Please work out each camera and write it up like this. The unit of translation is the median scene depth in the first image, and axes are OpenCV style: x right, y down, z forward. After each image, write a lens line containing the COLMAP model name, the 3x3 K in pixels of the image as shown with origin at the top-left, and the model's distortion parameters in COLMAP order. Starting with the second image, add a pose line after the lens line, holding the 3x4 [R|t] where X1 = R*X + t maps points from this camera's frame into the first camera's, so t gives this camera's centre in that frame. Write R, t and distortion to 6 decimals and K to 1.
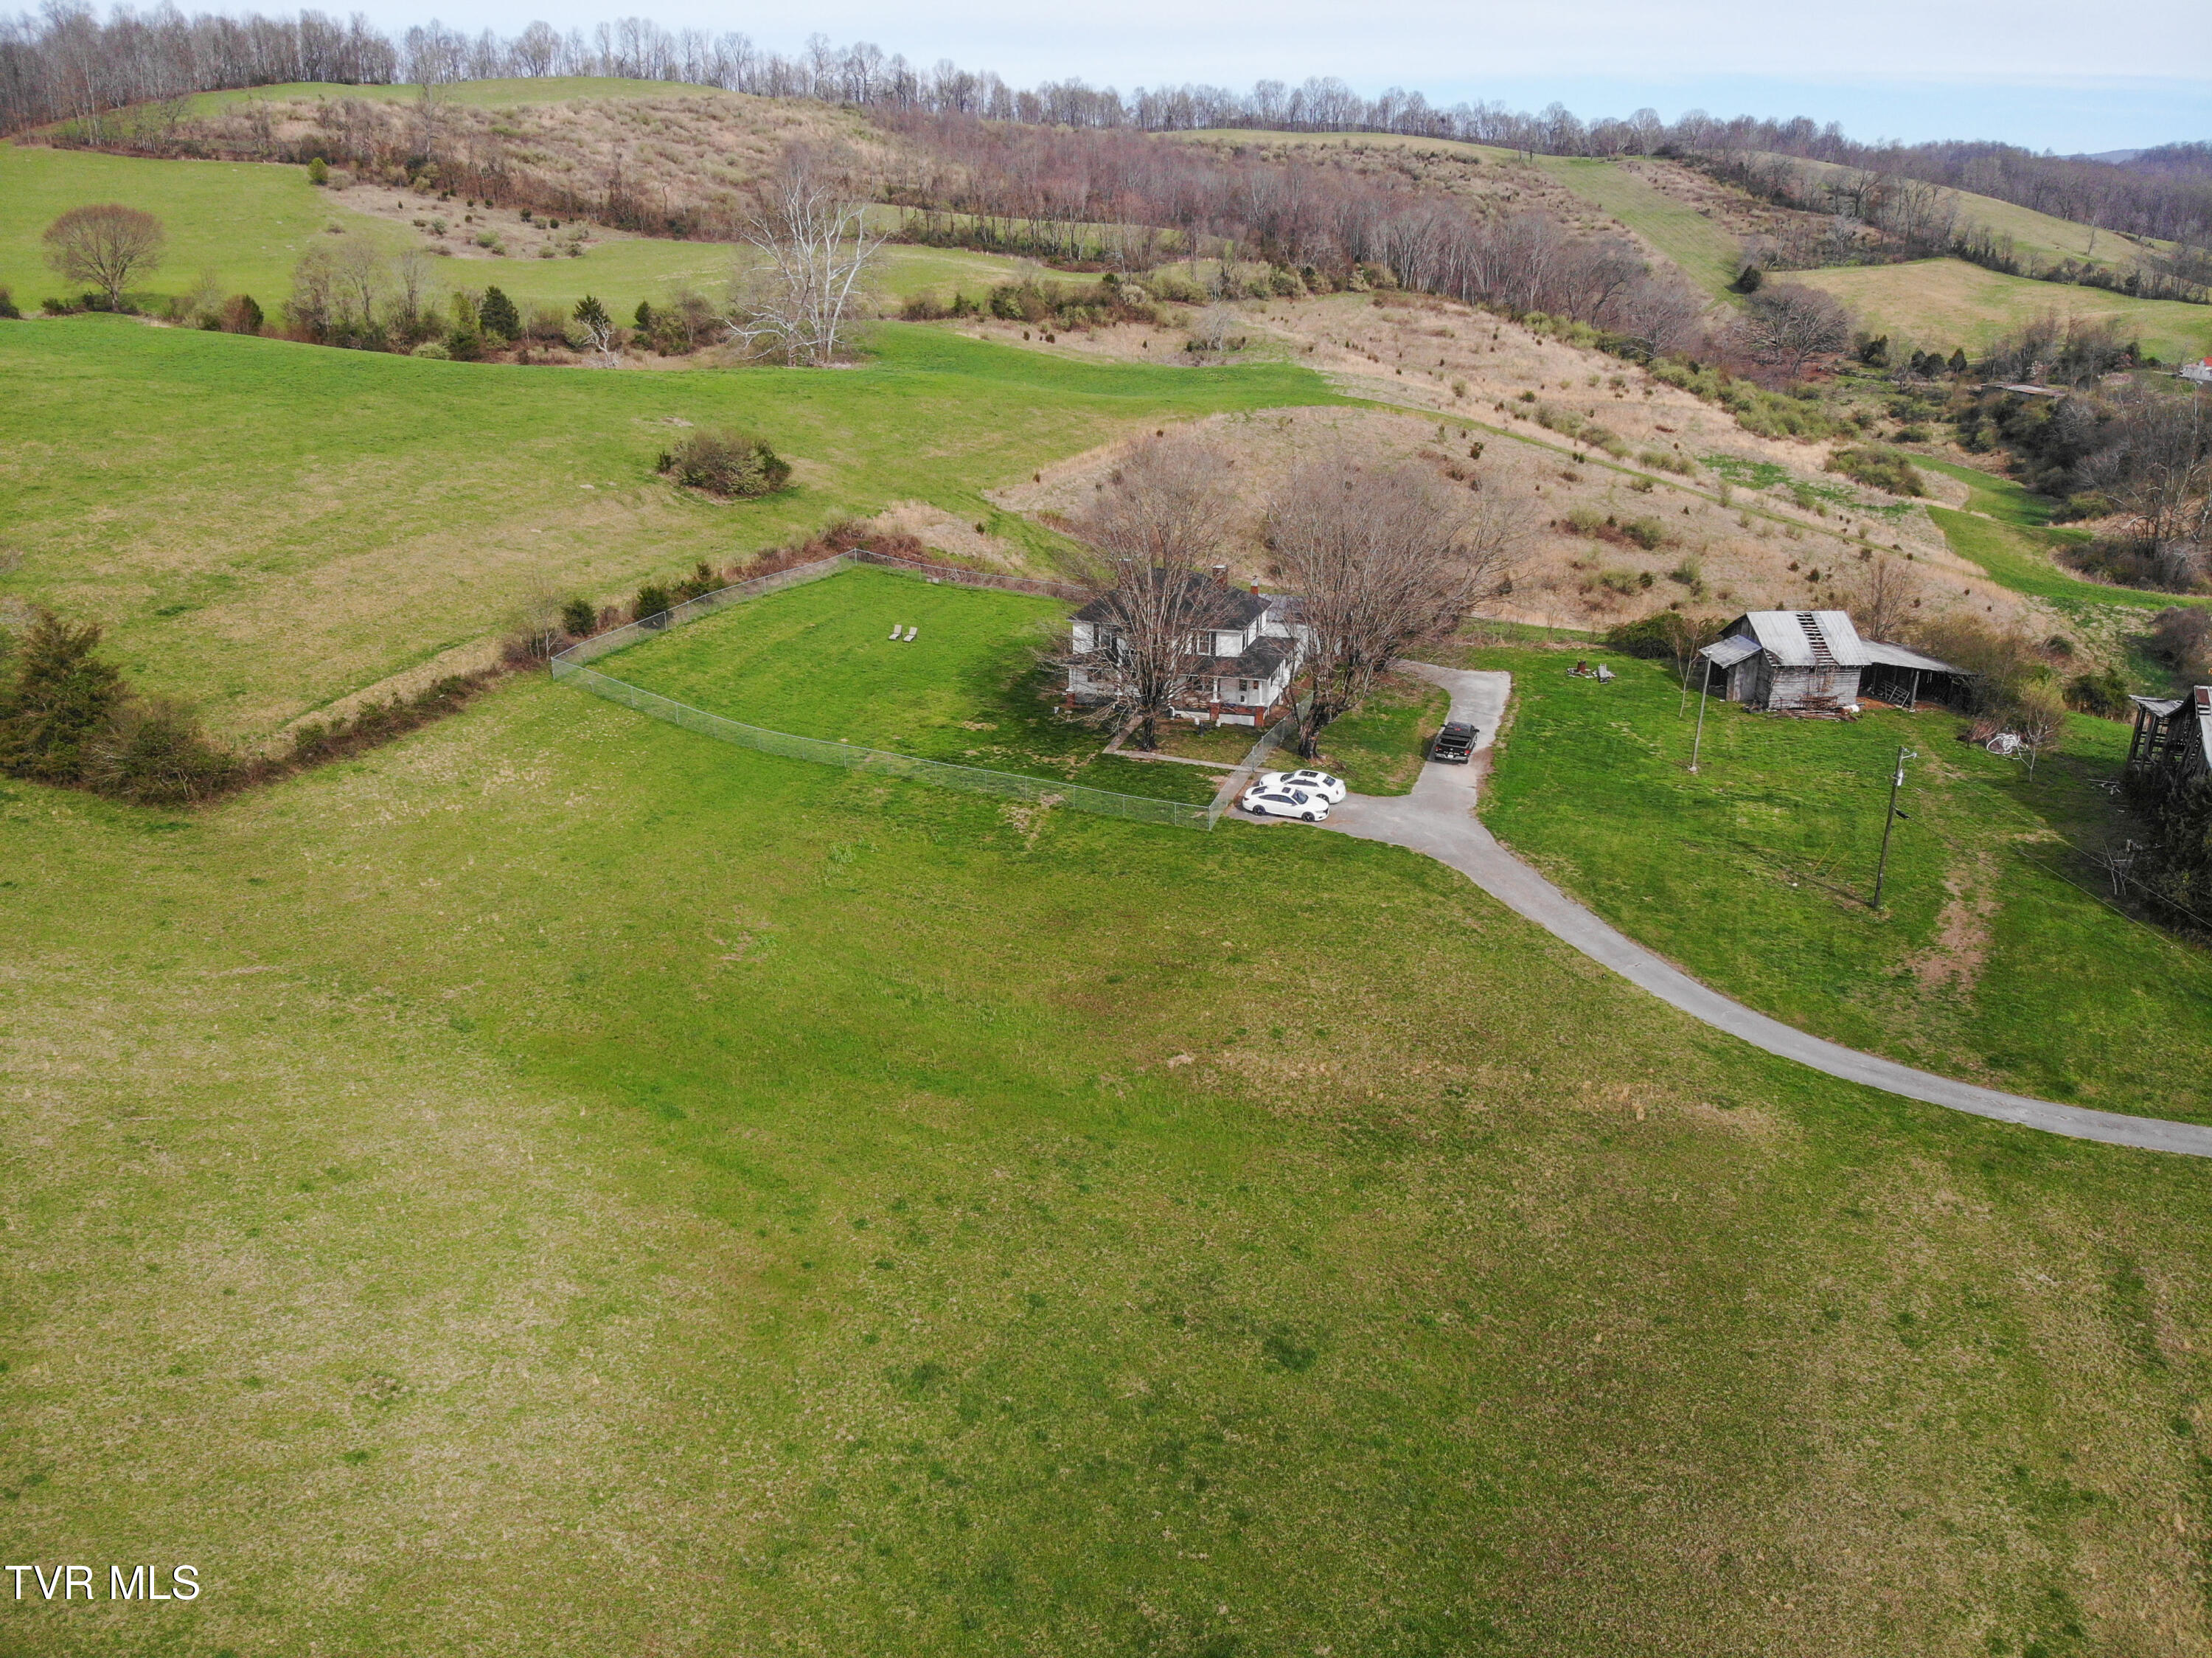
lens RADIAL K [[1621.7, 0, 1095.8], [0, 1621.7, 833.1], [0, 0, 1]] dist [0.036328, -0.130456]
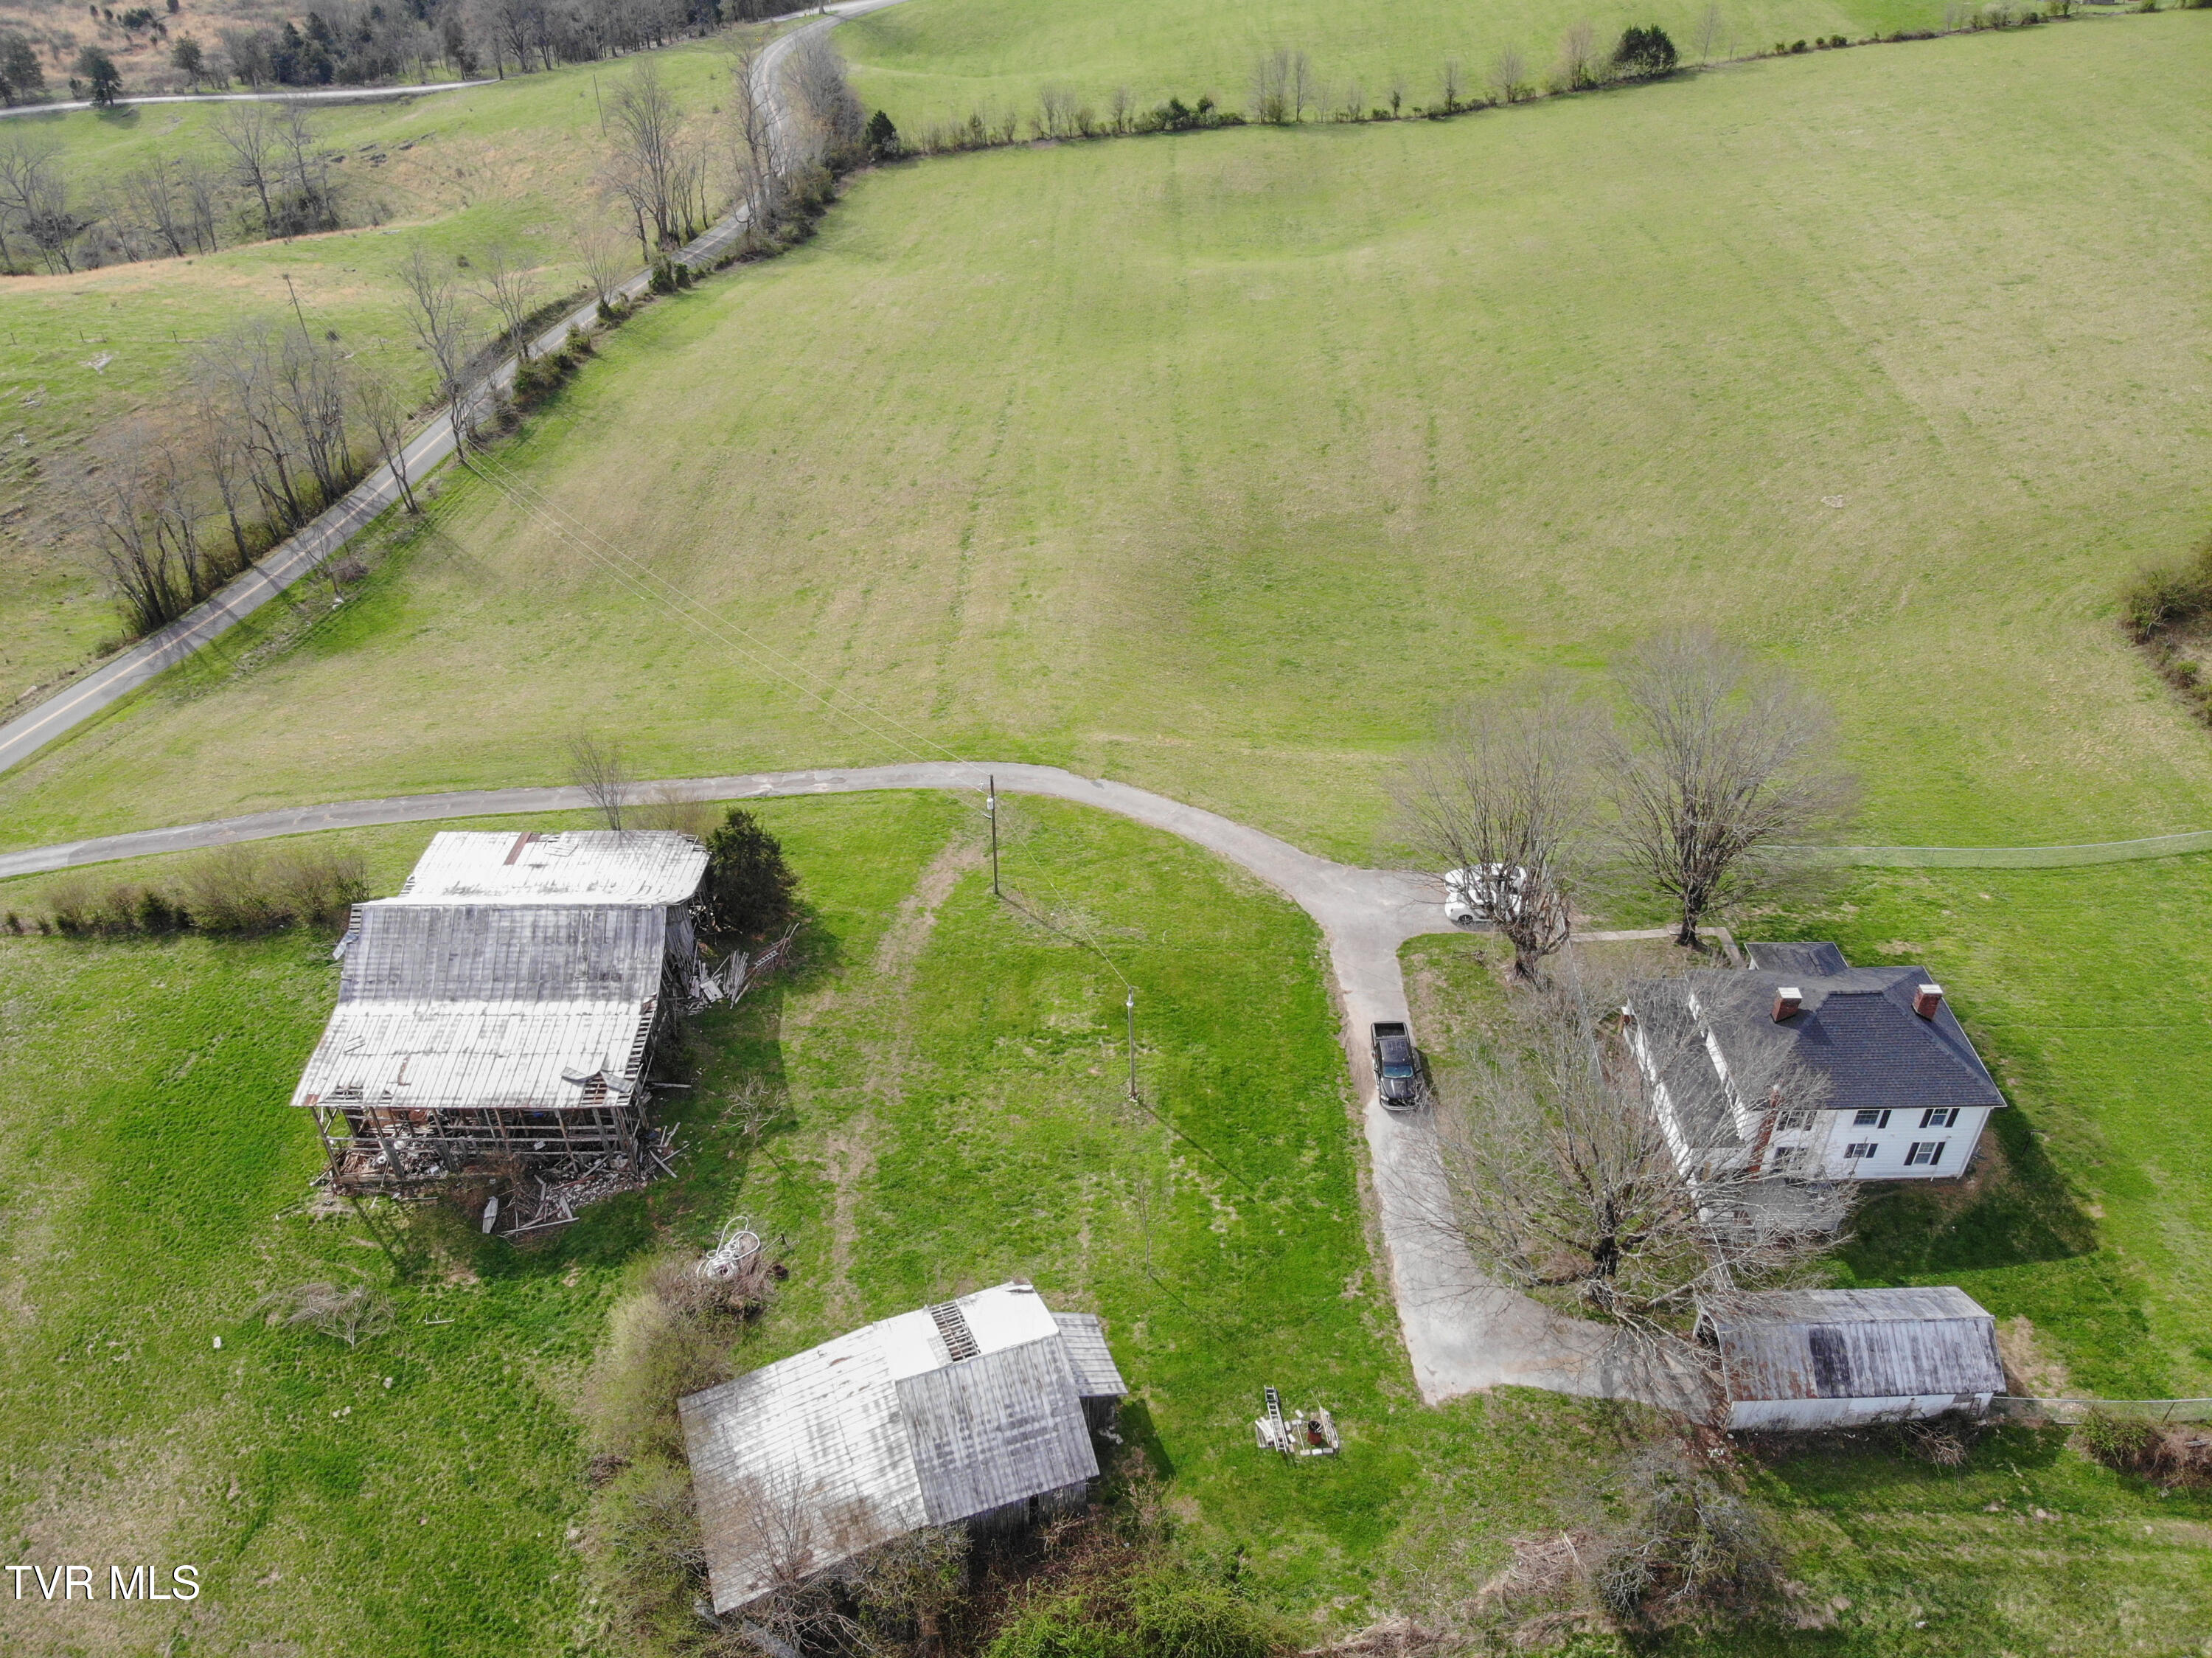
lens RADIAL K [[1621.7, 0, 1080.6], [0, 1621.7, 861.7], [0, 0, 1]] dist [0.036328, -0.130456]
pose [[-0.954467, 0.199154, -0.222103, 0.534682], [-0.079402, 0.548065, 0.832658, -0.786584], [0.287554, 0.812380, -0.507298, 1.267021]]
